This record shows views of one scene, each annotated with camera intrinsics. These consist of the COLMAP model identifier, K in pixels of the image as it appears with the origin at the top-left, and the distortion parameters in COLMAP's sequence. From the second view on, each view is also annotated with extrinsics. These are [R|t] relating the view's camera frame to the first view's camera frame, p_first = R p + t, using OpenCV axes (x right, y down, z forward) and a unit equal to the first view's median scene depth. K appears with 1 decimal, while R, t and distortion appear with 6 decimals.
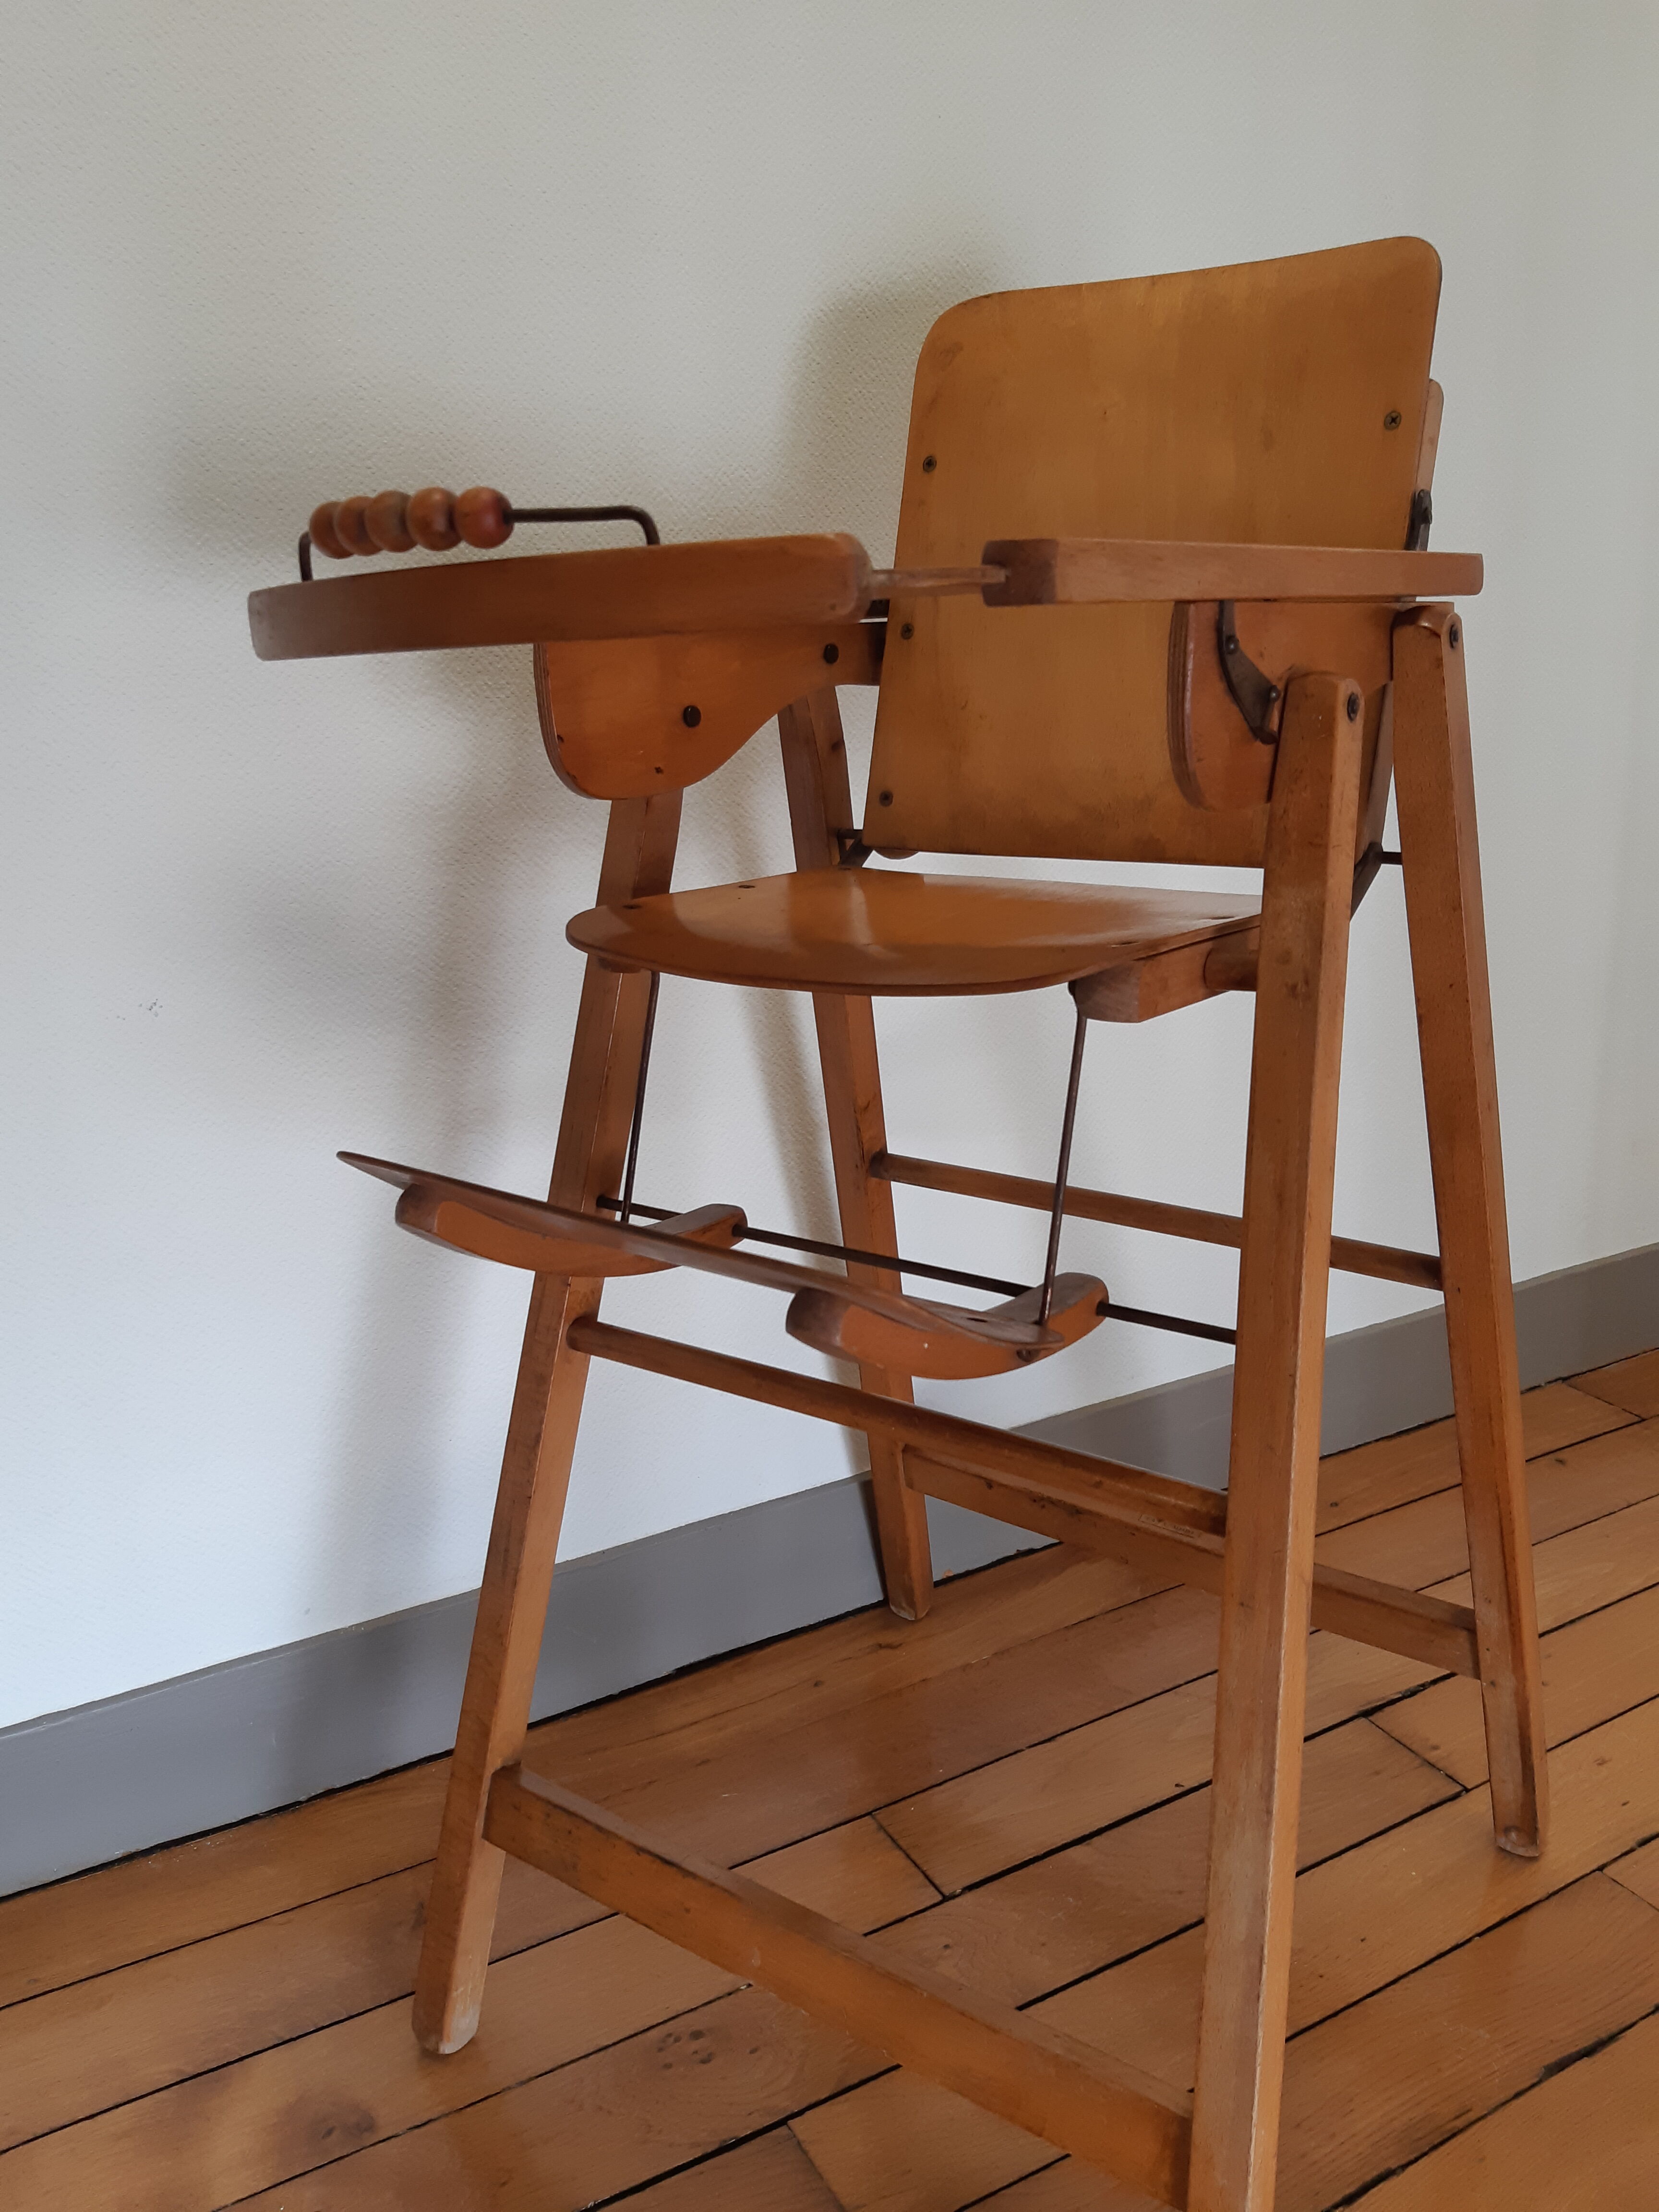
lens RADIAL K [[1725.1, 0, 832.0], [0, 1725.1, 1119.0], [0, 0, 1]] dist [0.077569, -0.144727]
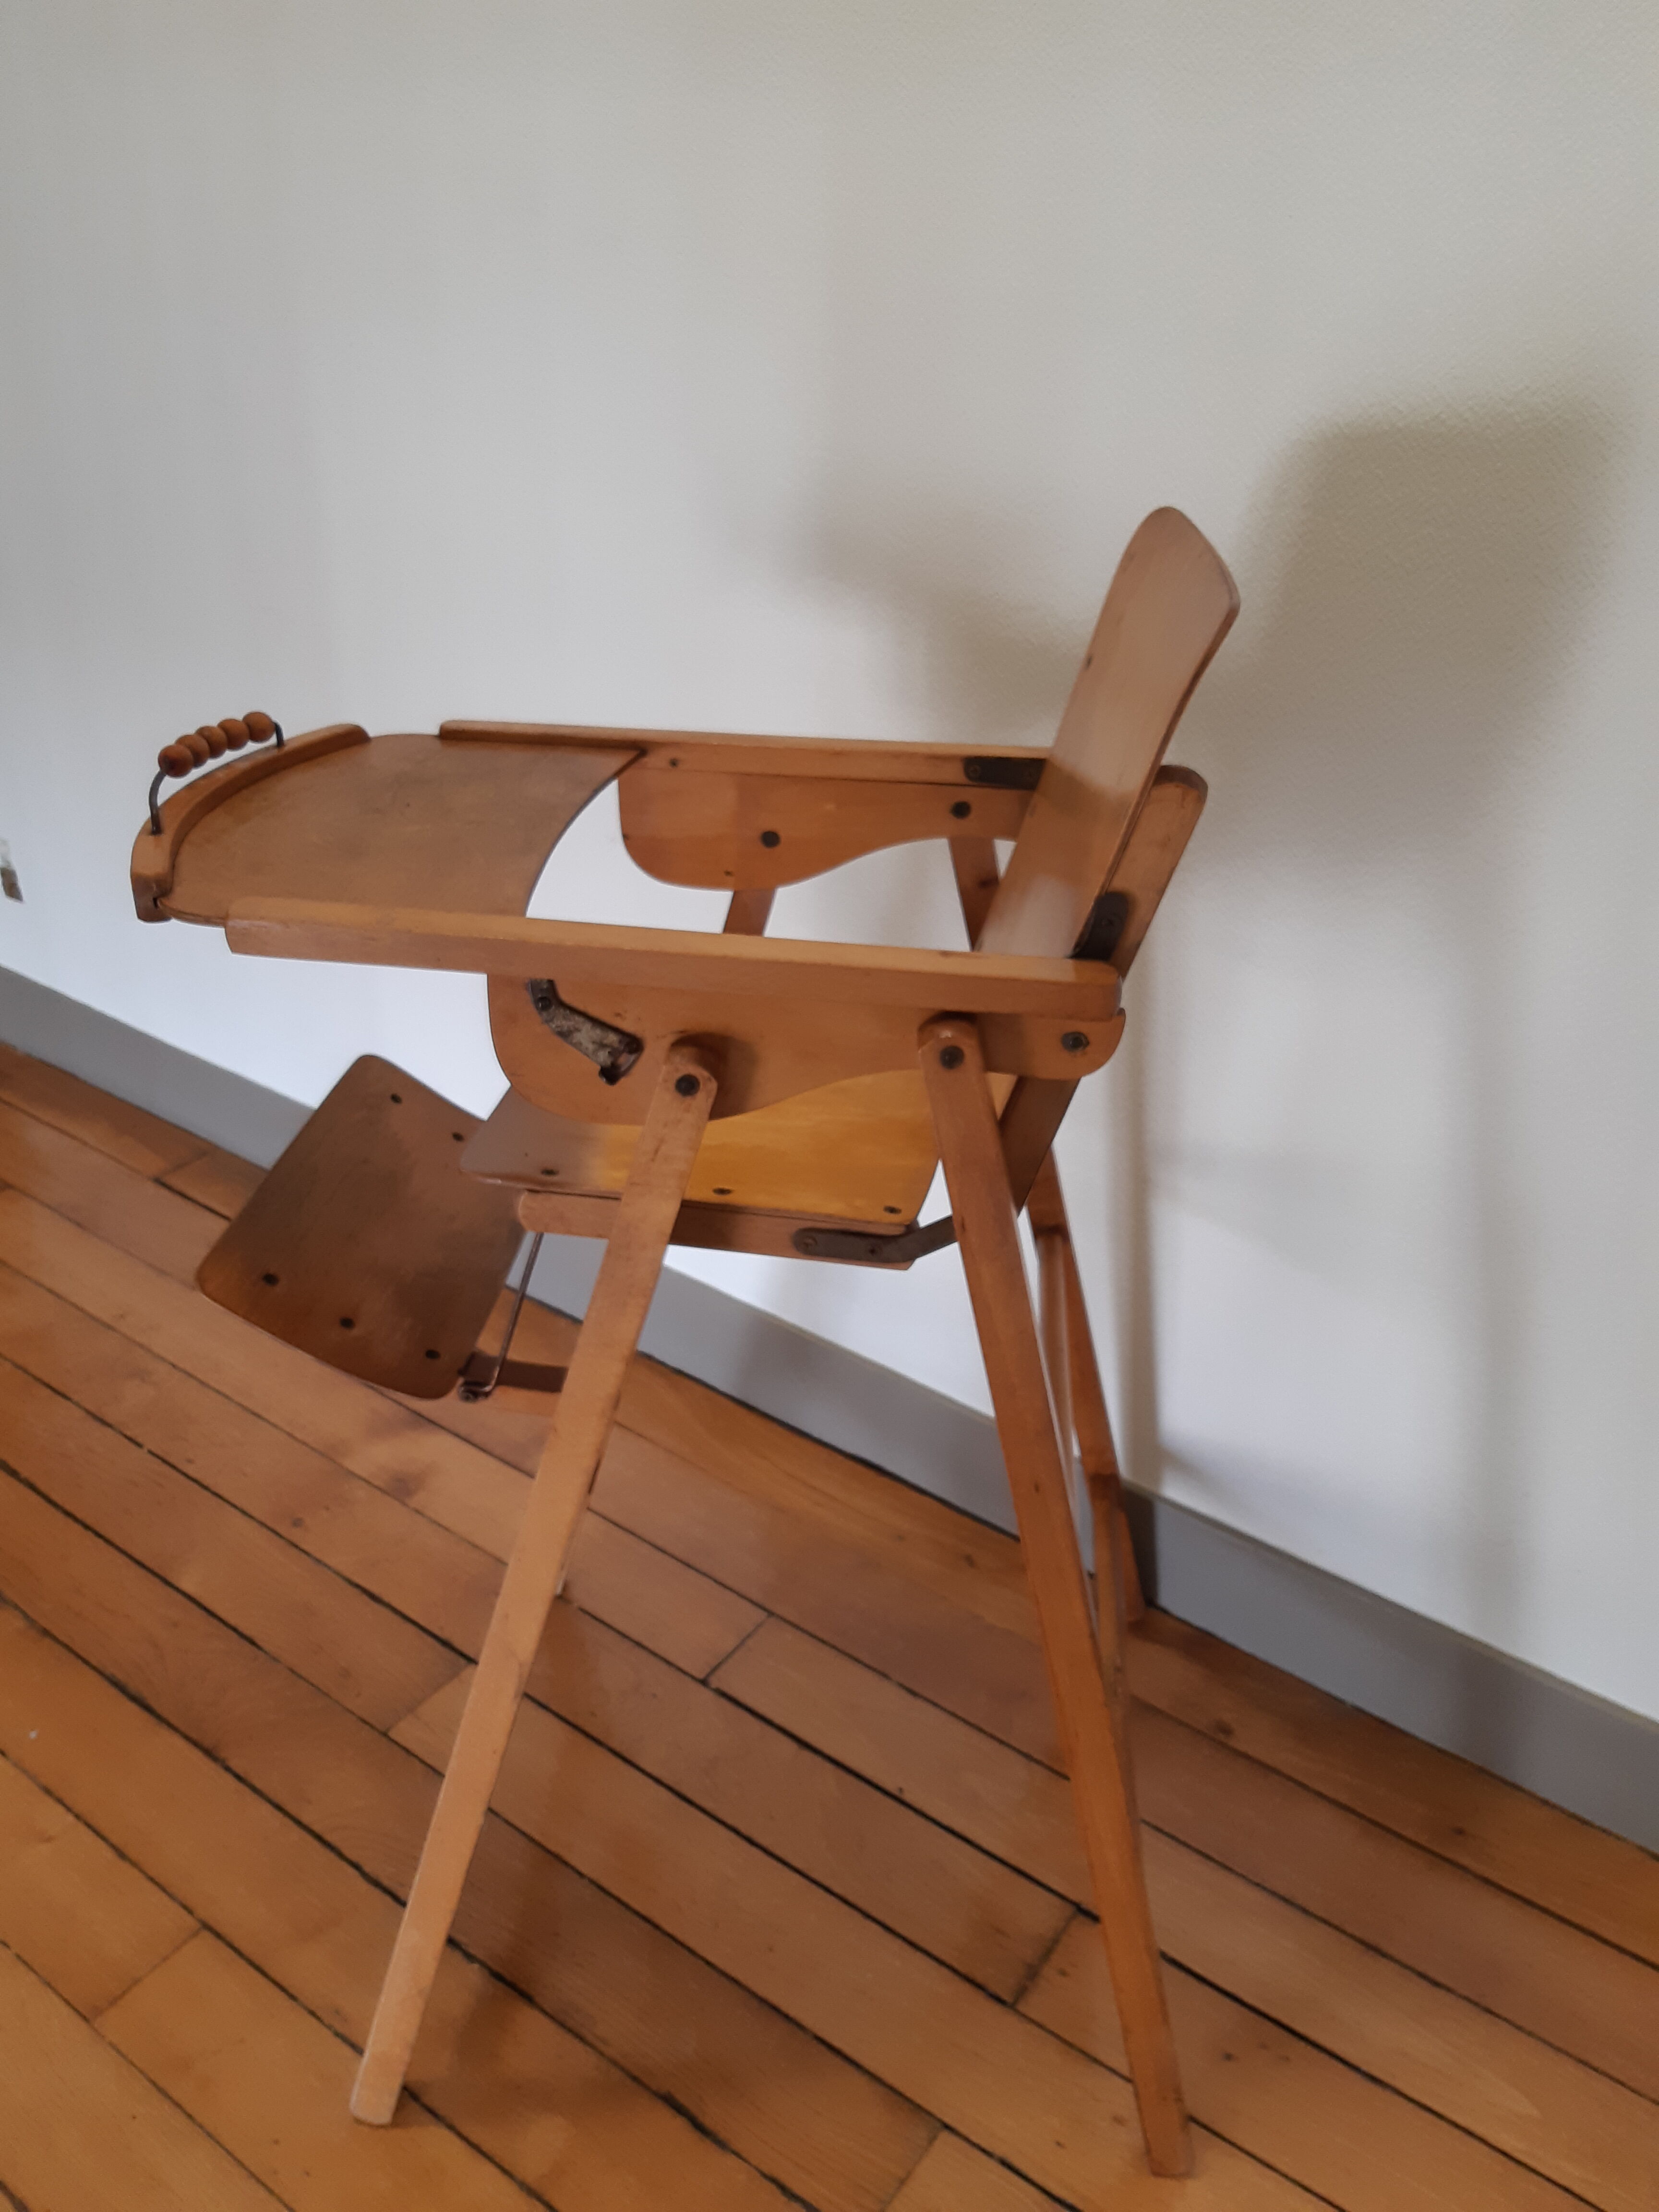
lens RADIAL K [[1736.5, 0, 824.9], [0, 1736.5, 1083.4], [0, 0, 1]] dist [0.052058, -0.135289]
pose [[0.523553, 0.440509, -0.729276, 0.875779], [-0.279106, 0.897410, 0.341696, -0.486915], [0.804979, 0.024650, 0.592791, 0.290686]]
